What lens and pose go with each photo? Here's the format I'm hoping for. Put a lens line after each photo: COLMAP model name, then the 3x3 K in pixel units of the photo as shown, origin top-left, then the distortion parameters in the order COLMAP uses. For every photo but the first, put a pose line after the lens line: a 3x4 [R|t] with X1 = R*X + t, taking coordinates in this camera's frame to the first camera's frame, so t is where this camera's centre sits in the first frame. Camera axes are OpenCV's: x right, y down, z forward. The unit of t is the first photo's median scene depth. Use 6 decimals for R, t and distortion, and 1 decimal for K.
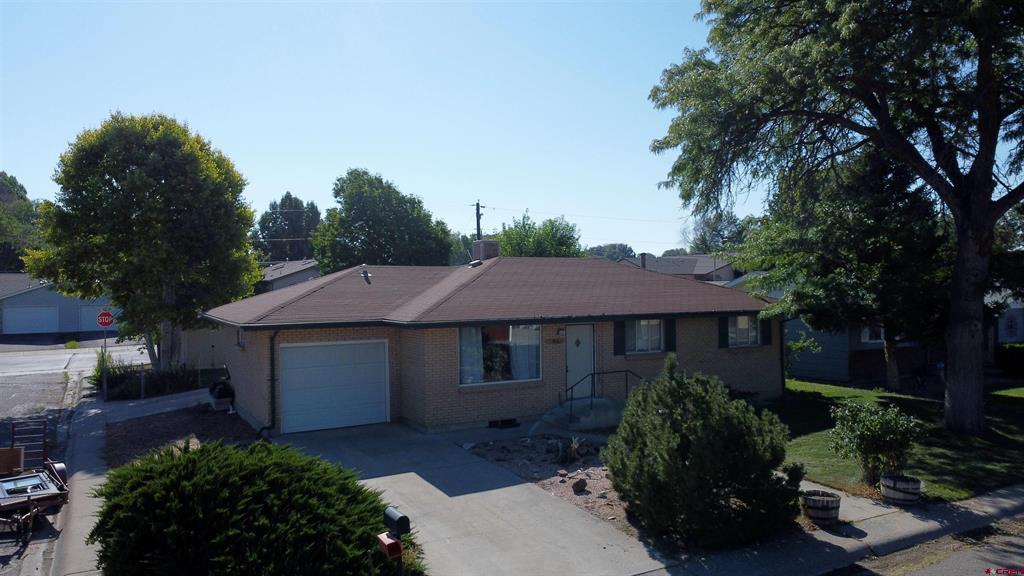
lens RADIAL K [[753.2, 0, 511.1], [0, 753.2, 289.0], [0, 0, 1]] dist [-0.022552, -0.000049]
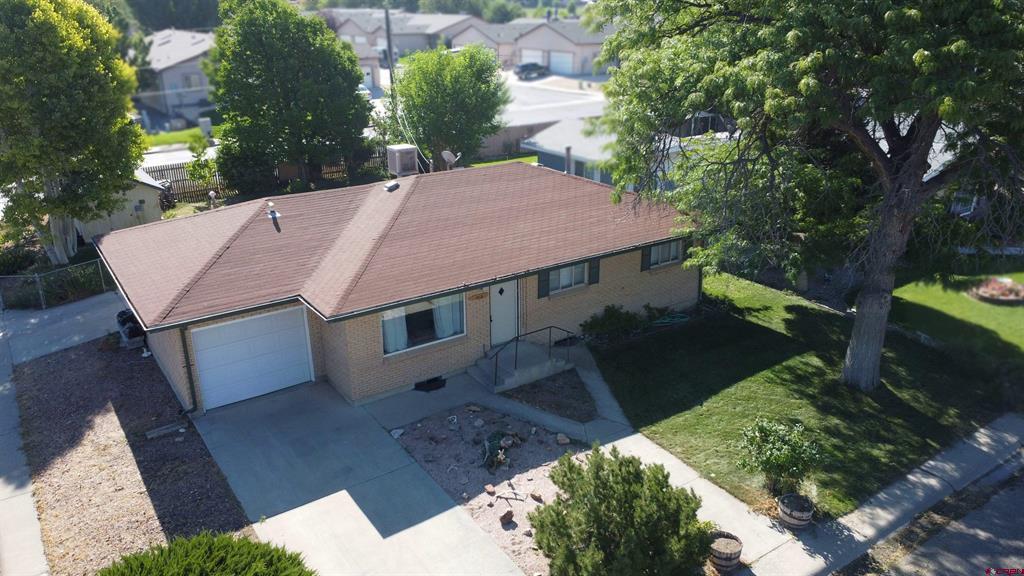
lens RADIAL K [[753.2, 0, 513.7], [0, 753.2, 287.1], [0, 0, 1]] dist [-0.022552, -0.000049]
pose [[0.993701, -0.034250, 0.106702, -0.001297], [-0.004021, 0.940639, 0.339385, -0.302720], [-0.111992, -0.337677, 0.934576, 0.086618]]
